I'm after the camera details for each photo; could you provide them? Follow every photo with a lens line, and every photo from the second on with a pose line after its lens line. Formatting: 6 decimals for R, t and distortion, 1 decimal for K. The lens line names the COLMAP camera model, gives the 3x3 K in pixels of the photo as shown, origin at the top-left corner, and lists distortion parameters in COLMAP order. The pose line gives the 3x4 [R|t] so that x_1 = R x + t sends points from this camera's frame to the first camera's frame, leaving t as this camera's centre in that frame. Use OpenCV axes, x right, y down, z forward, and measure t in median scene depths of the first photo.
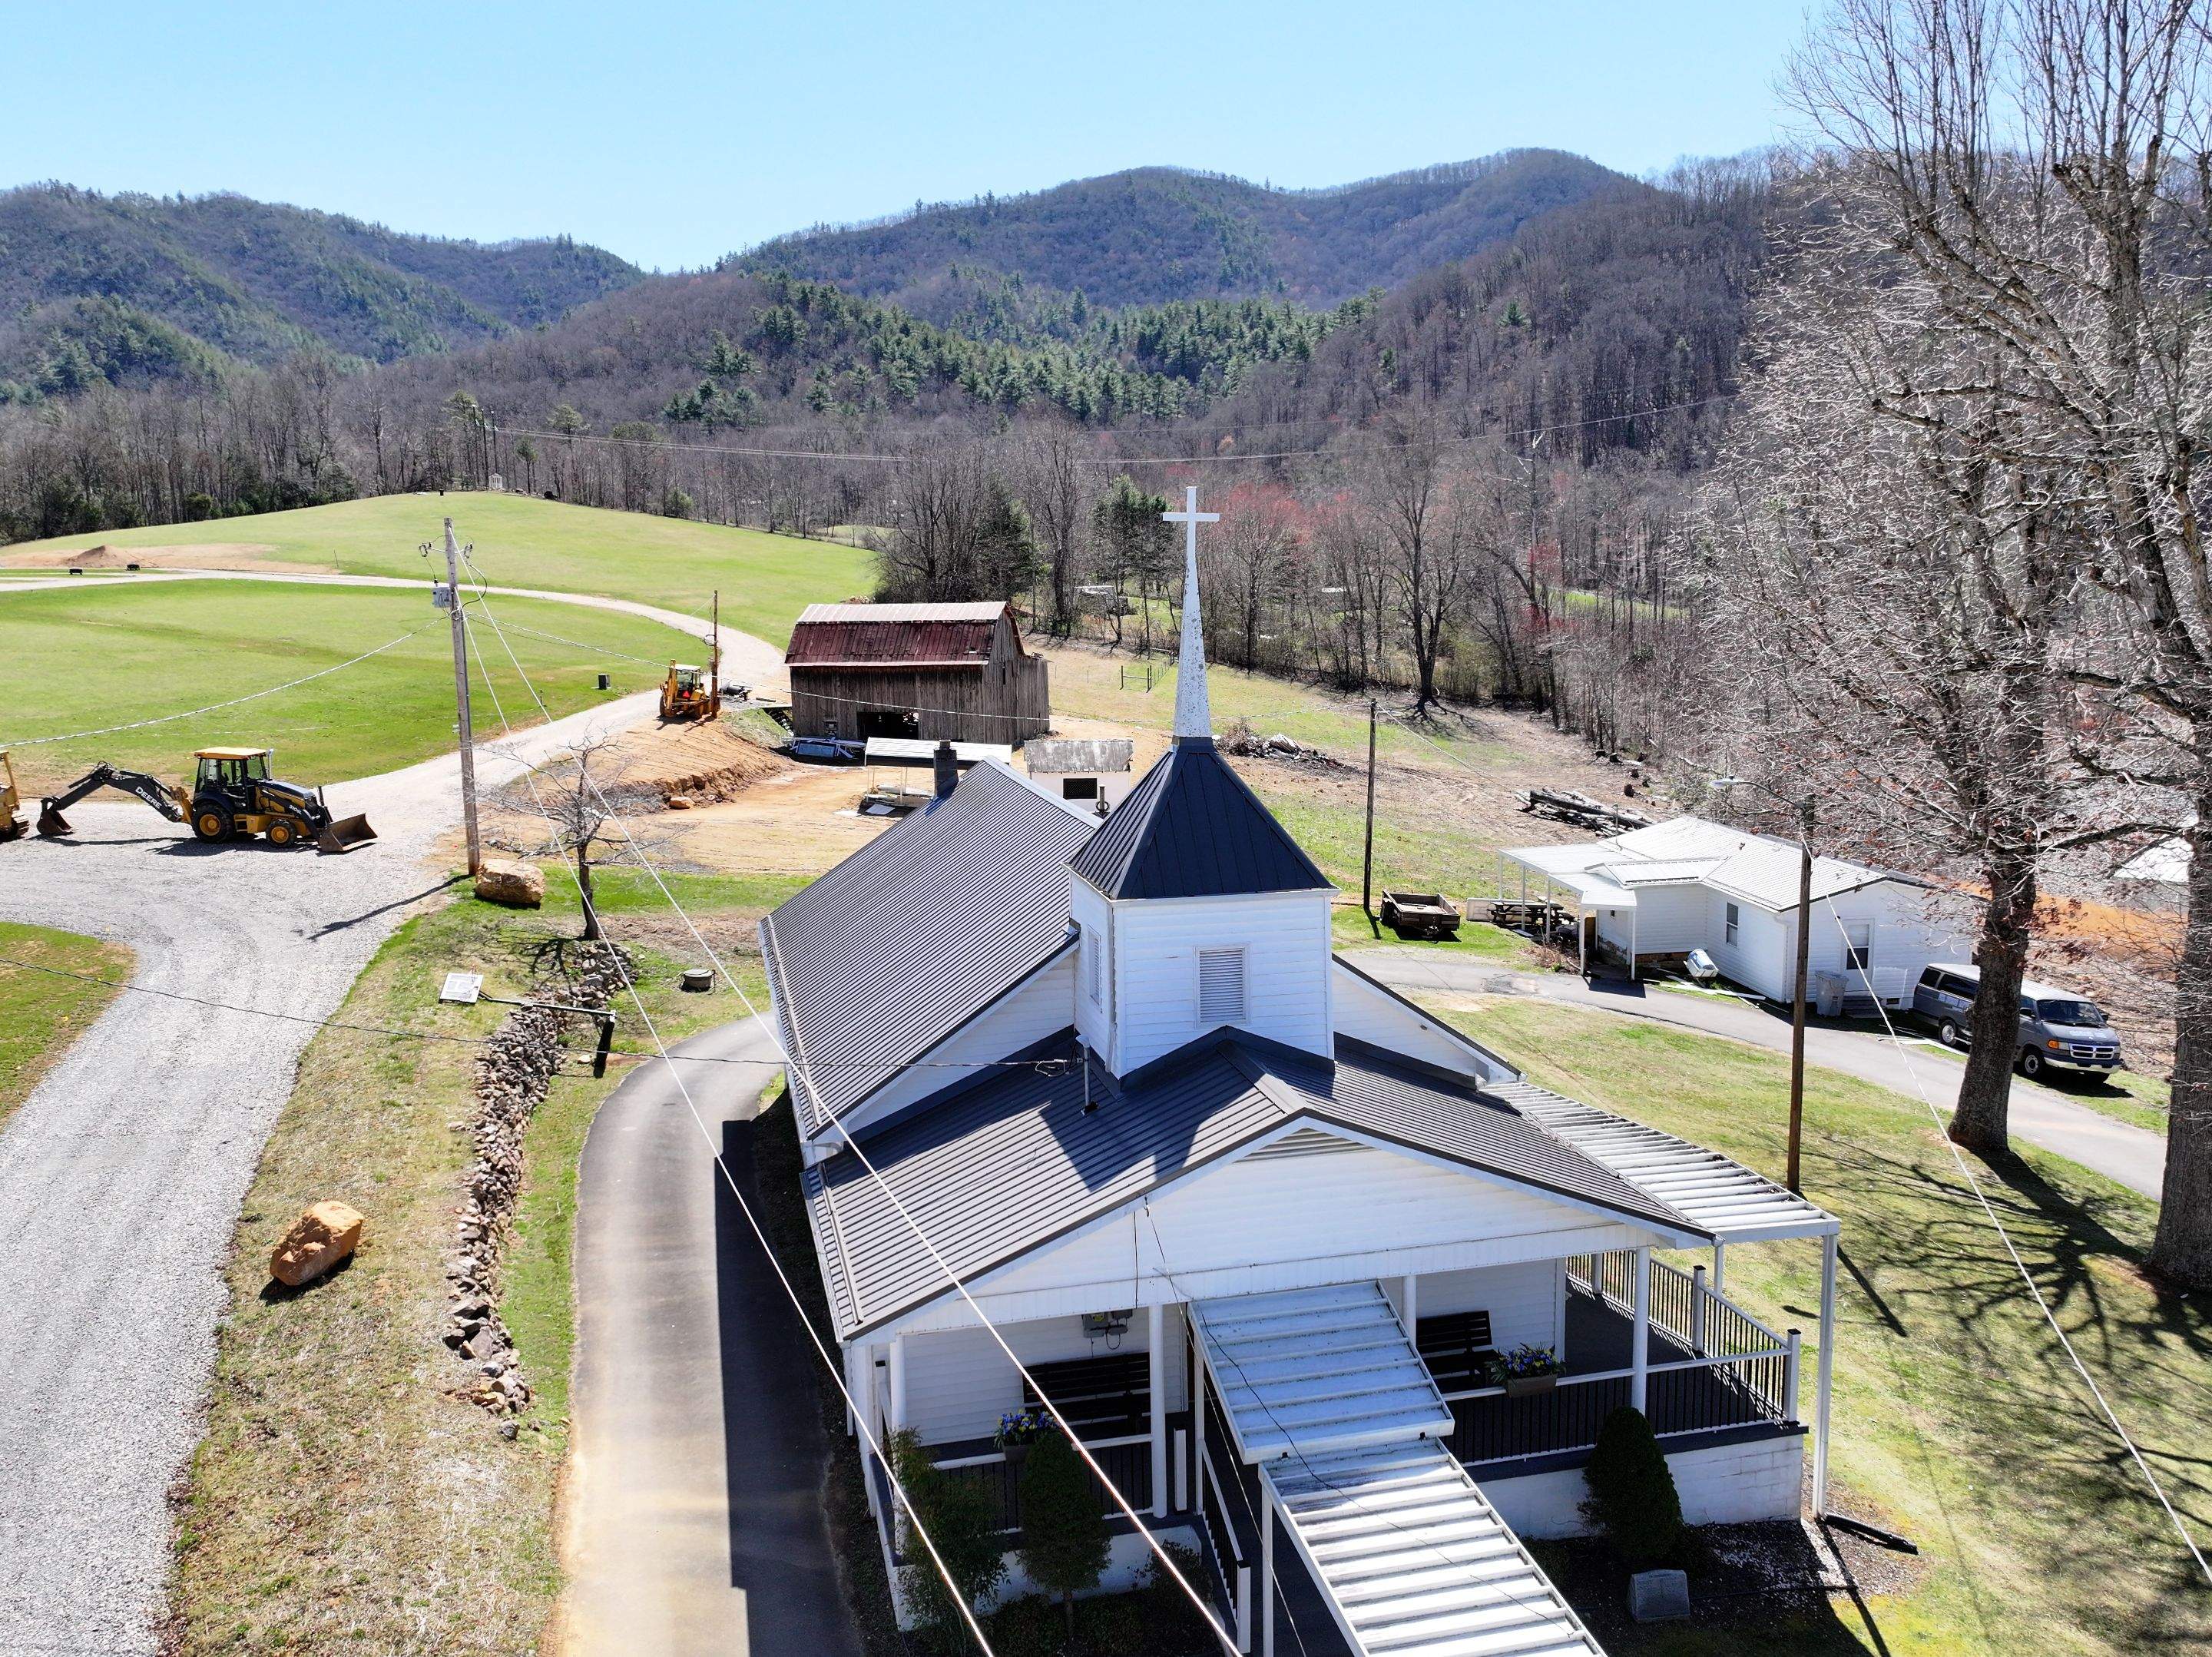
lens RADIAL K [[1772.2, 0, 1101.5], [0, 1772.2, 829.5], [0, 0, 1]] dist [0.004009, 0.005499]
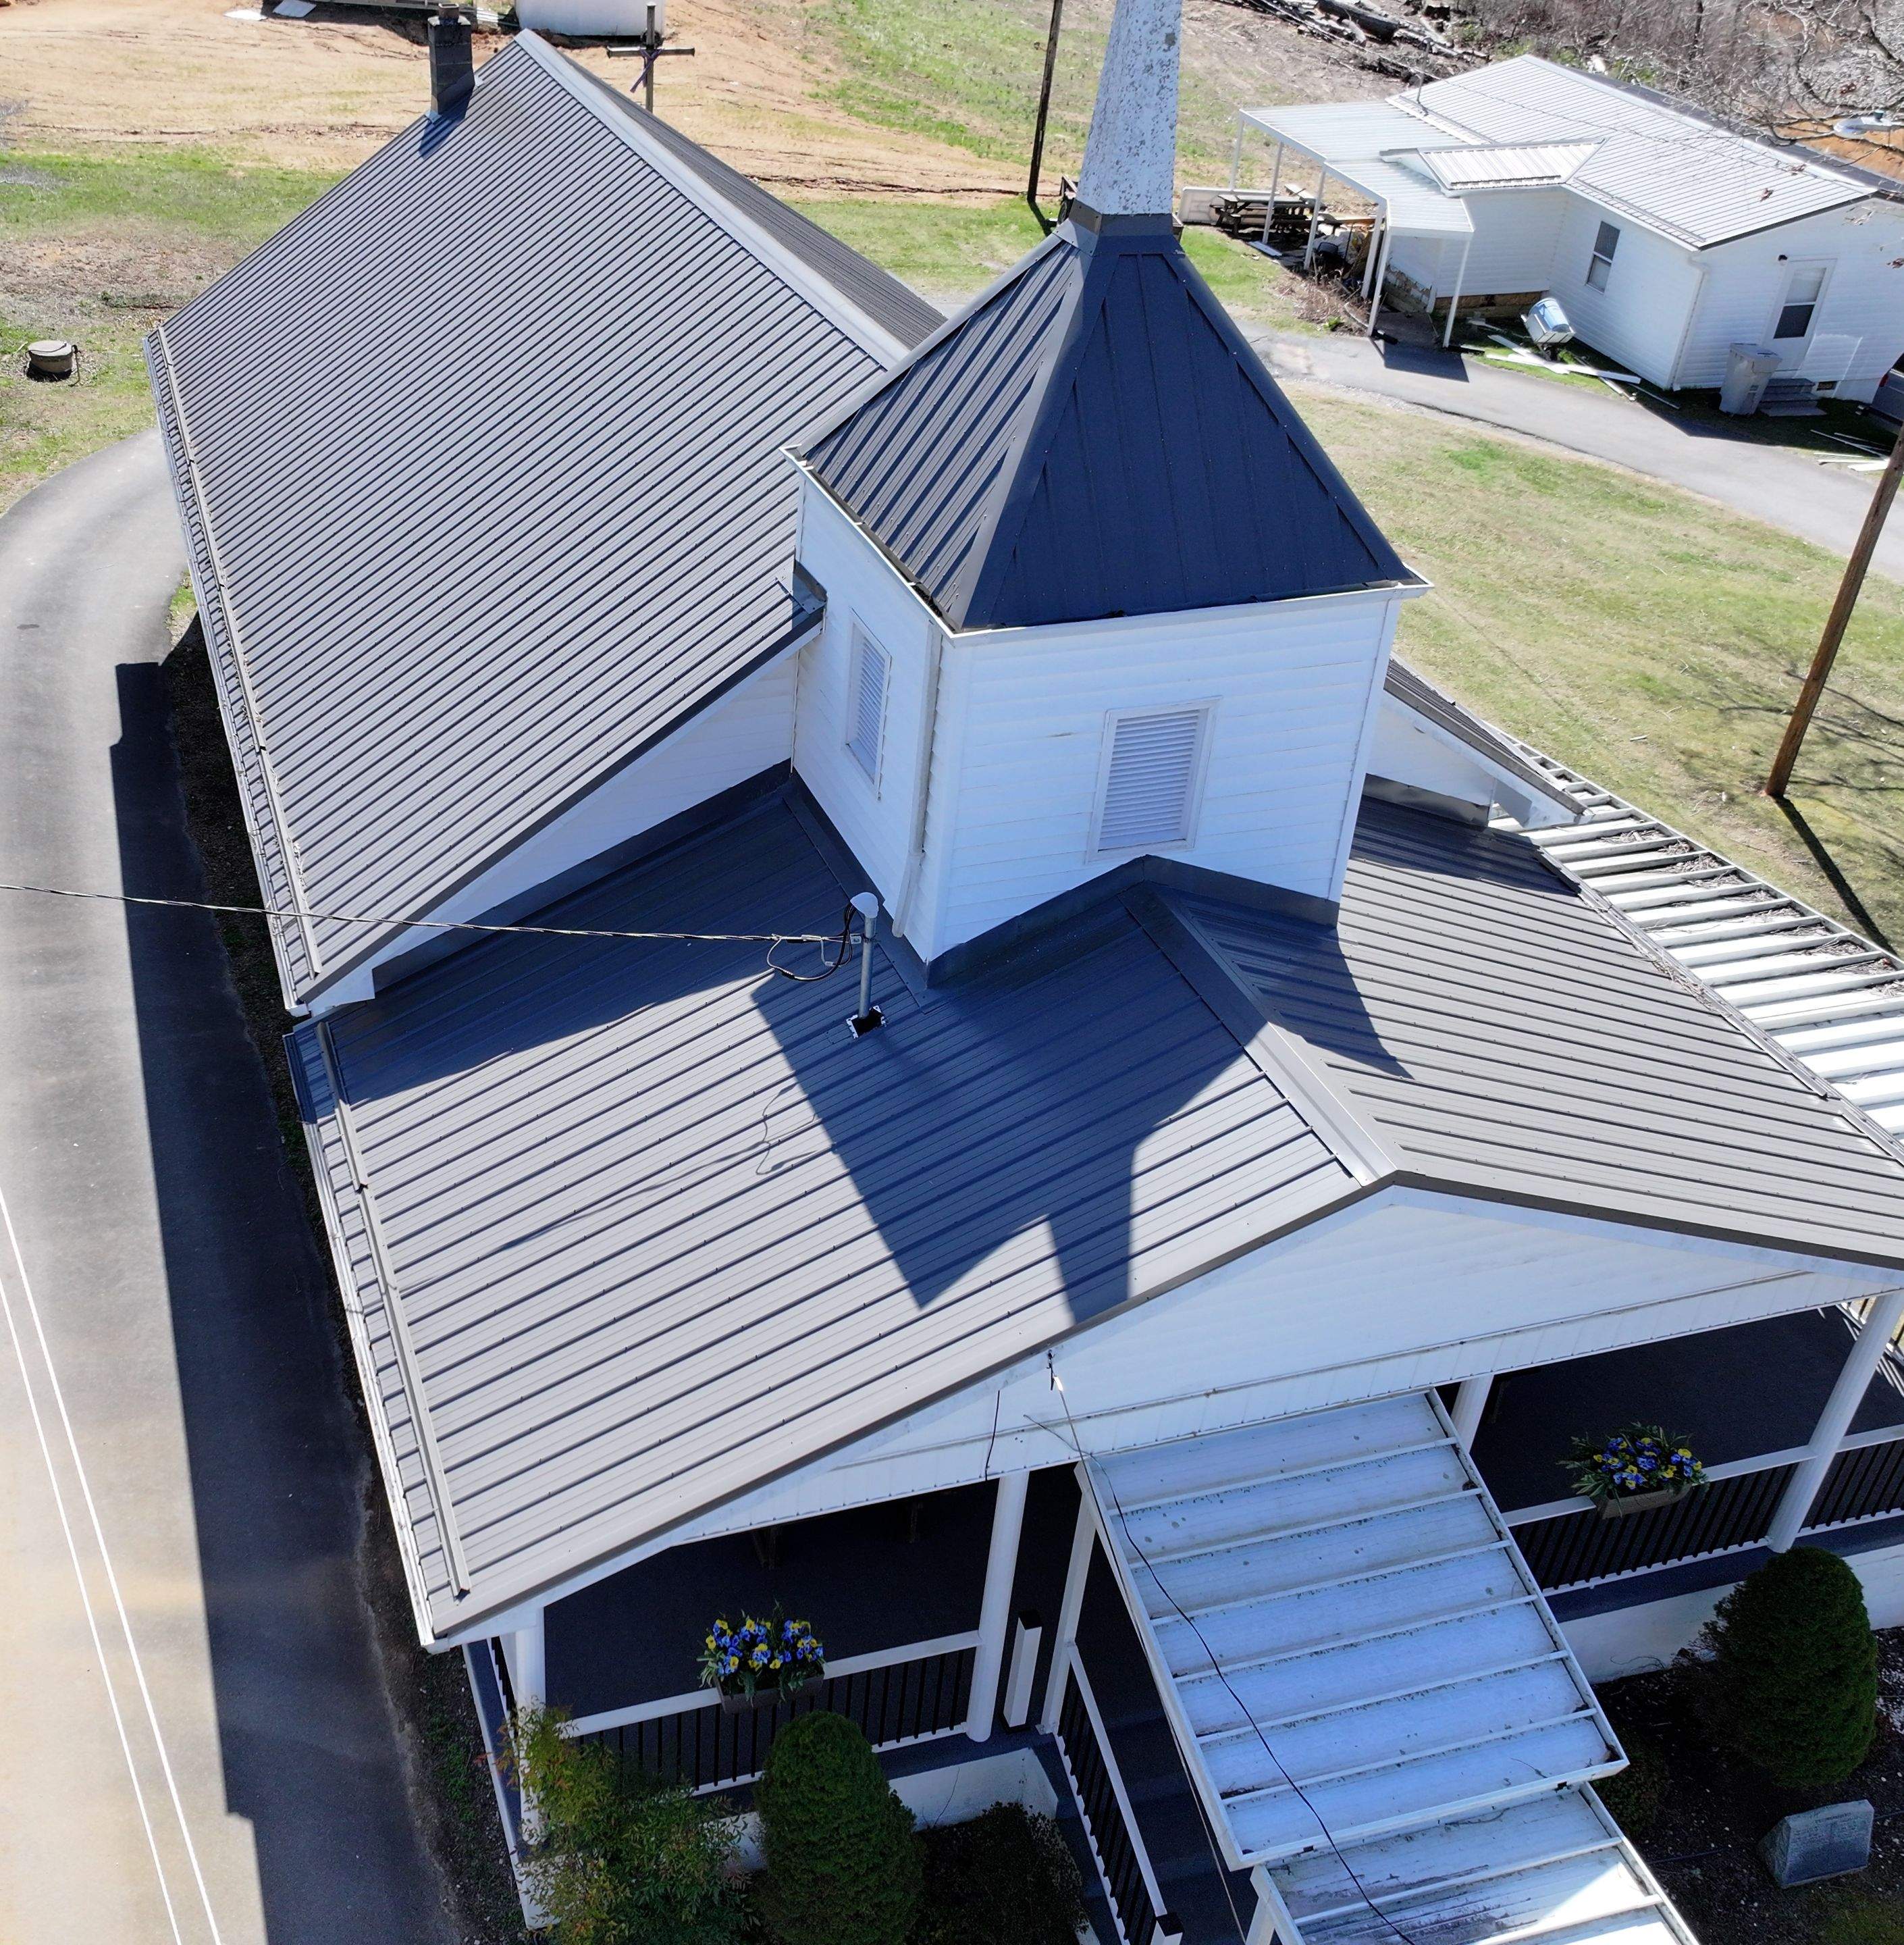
lens RADIAL K [[2092.7, 0, 605.2], [0, 2092.7, 977.6], [0, 0, 1]] dist [-0.015520, 0.034144]
pose [[0.999762, -0.000026, 0.021808, -0.034560], [-0.009545, 0.898613, 0.438639, -0.041850], [-0.019609, -0.438743, 0.898399, 0.174189]]
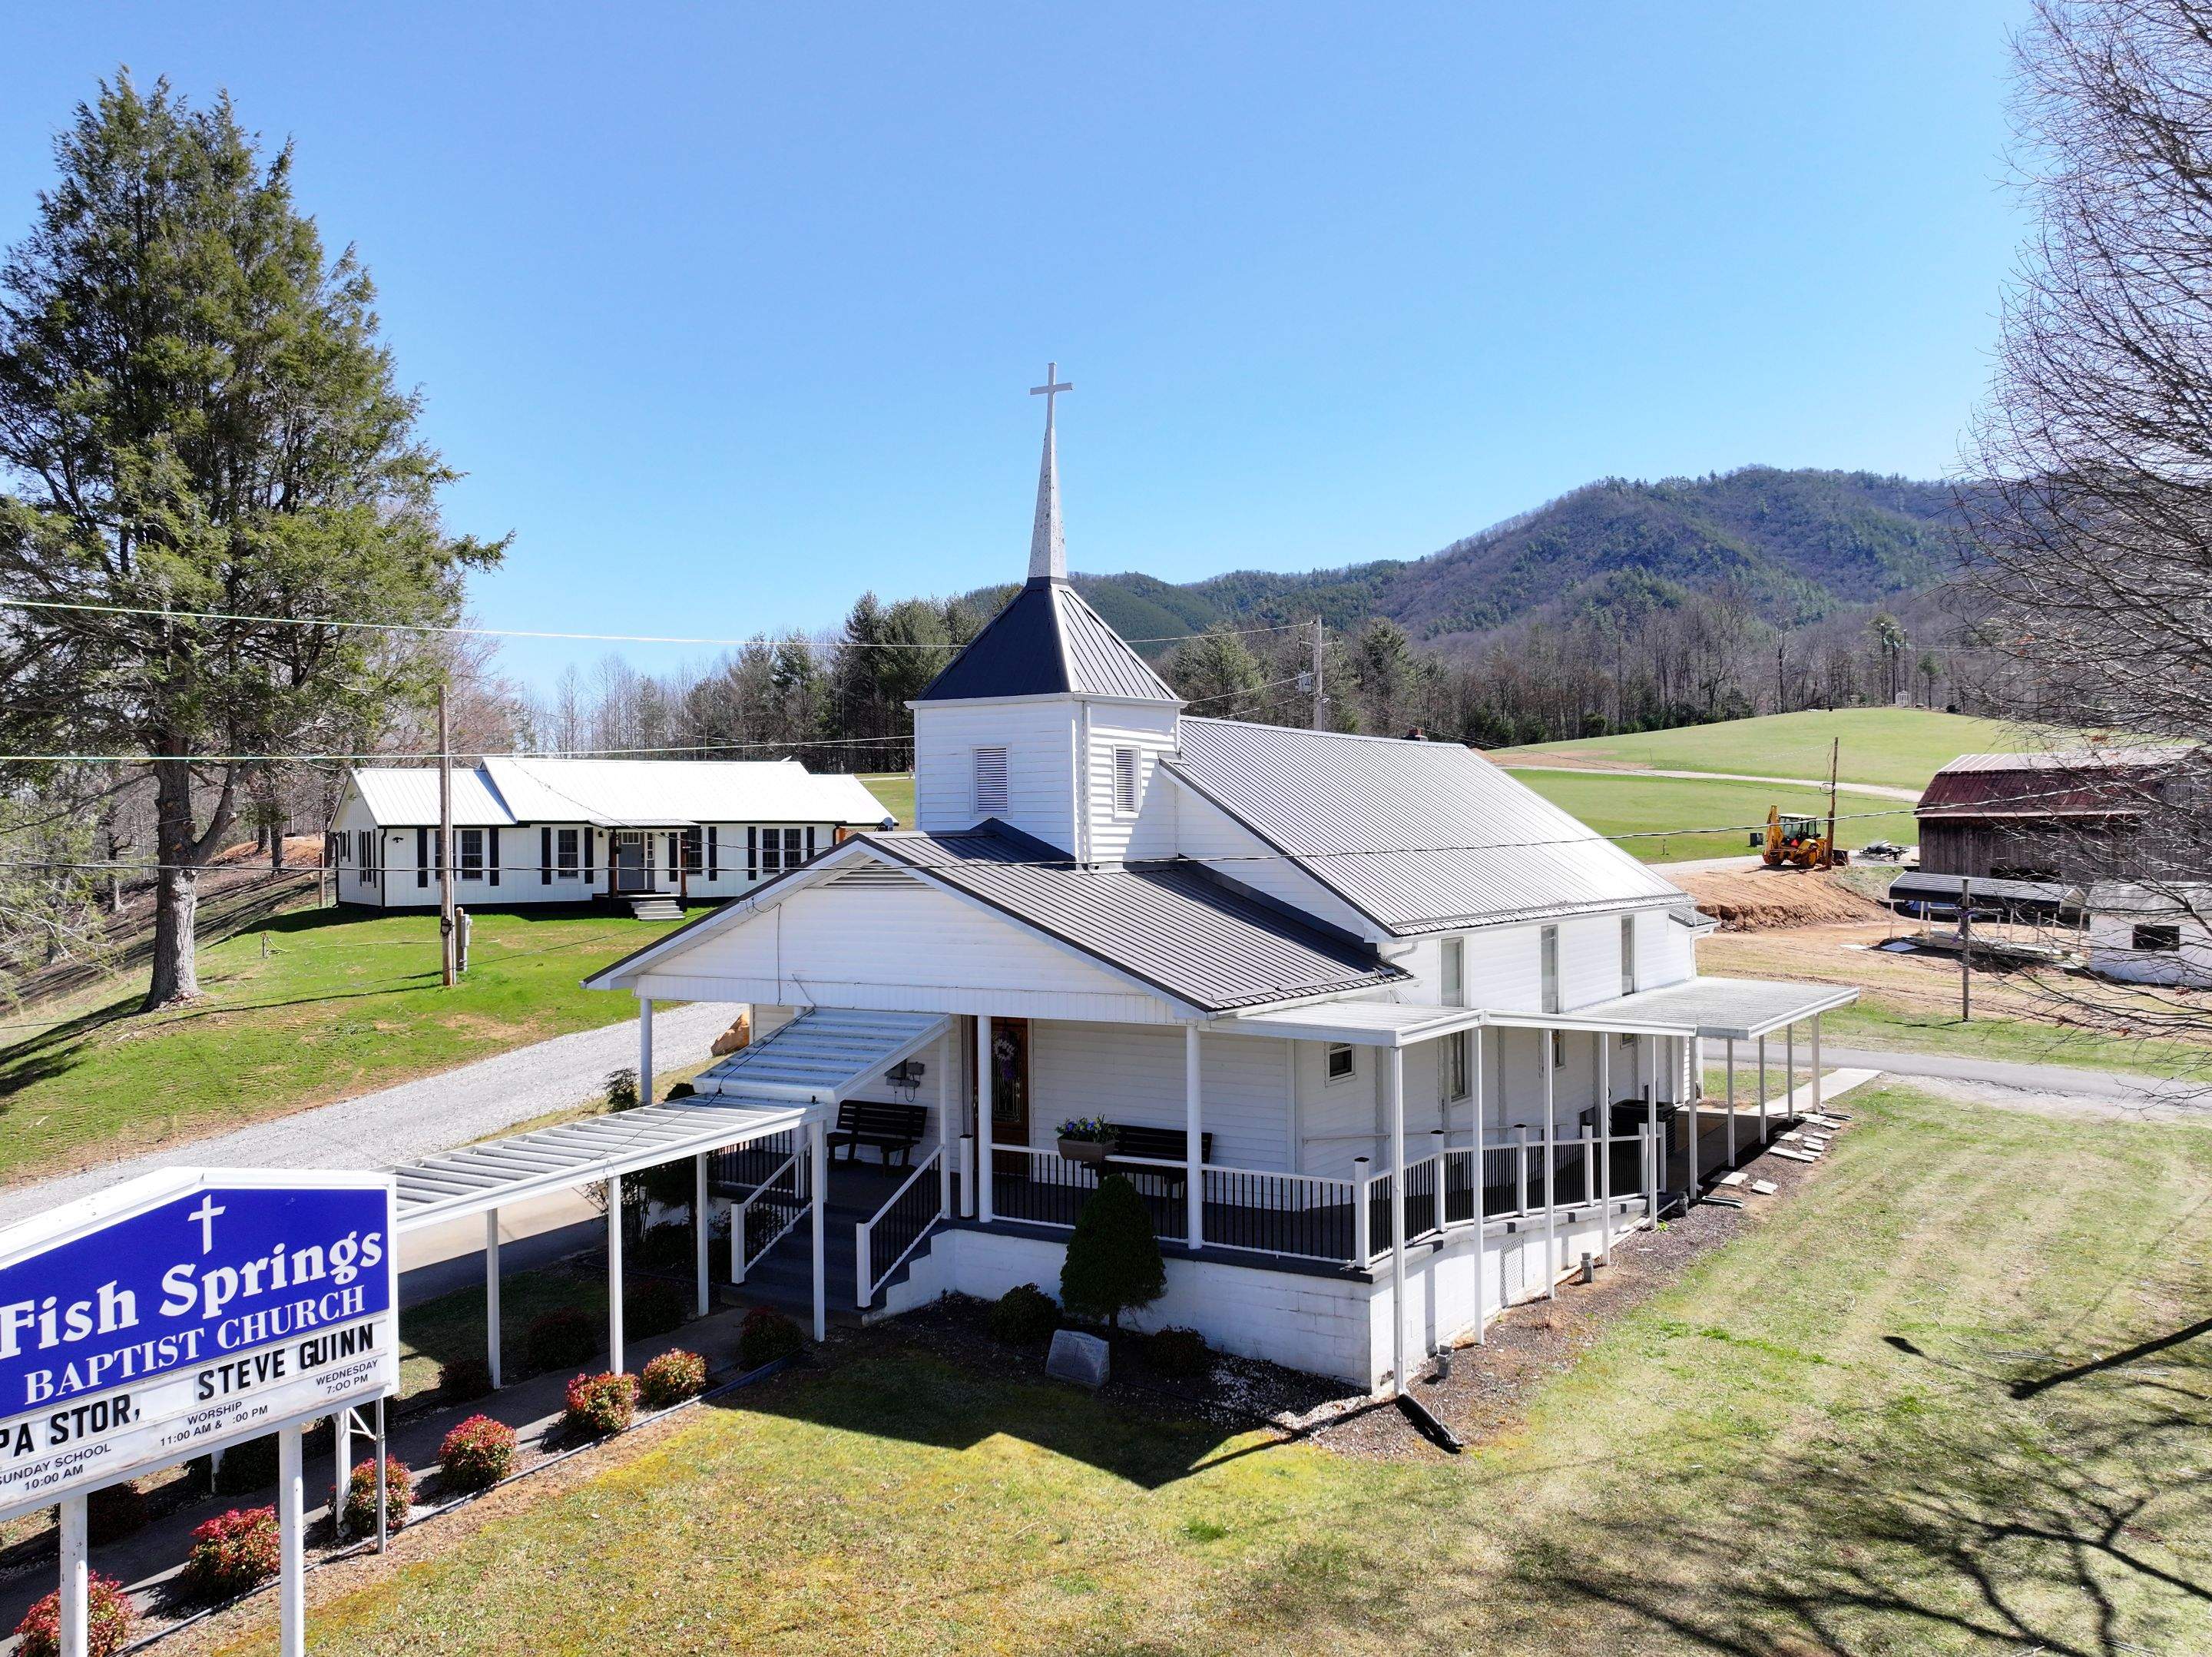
lens RADIAL K [[1772.2, 0, 1101.5], [0, 1772.2, 829.5], [0, 0, 1]] dist [0.004009, 0.005499]
pose [[0.696400, 0.009068, -0.717596, 0.344184], [-0.107003, 0.990055, -0.091332, 0.079666], [0.709632, 0.140389, 0.690445, 0.103942]]
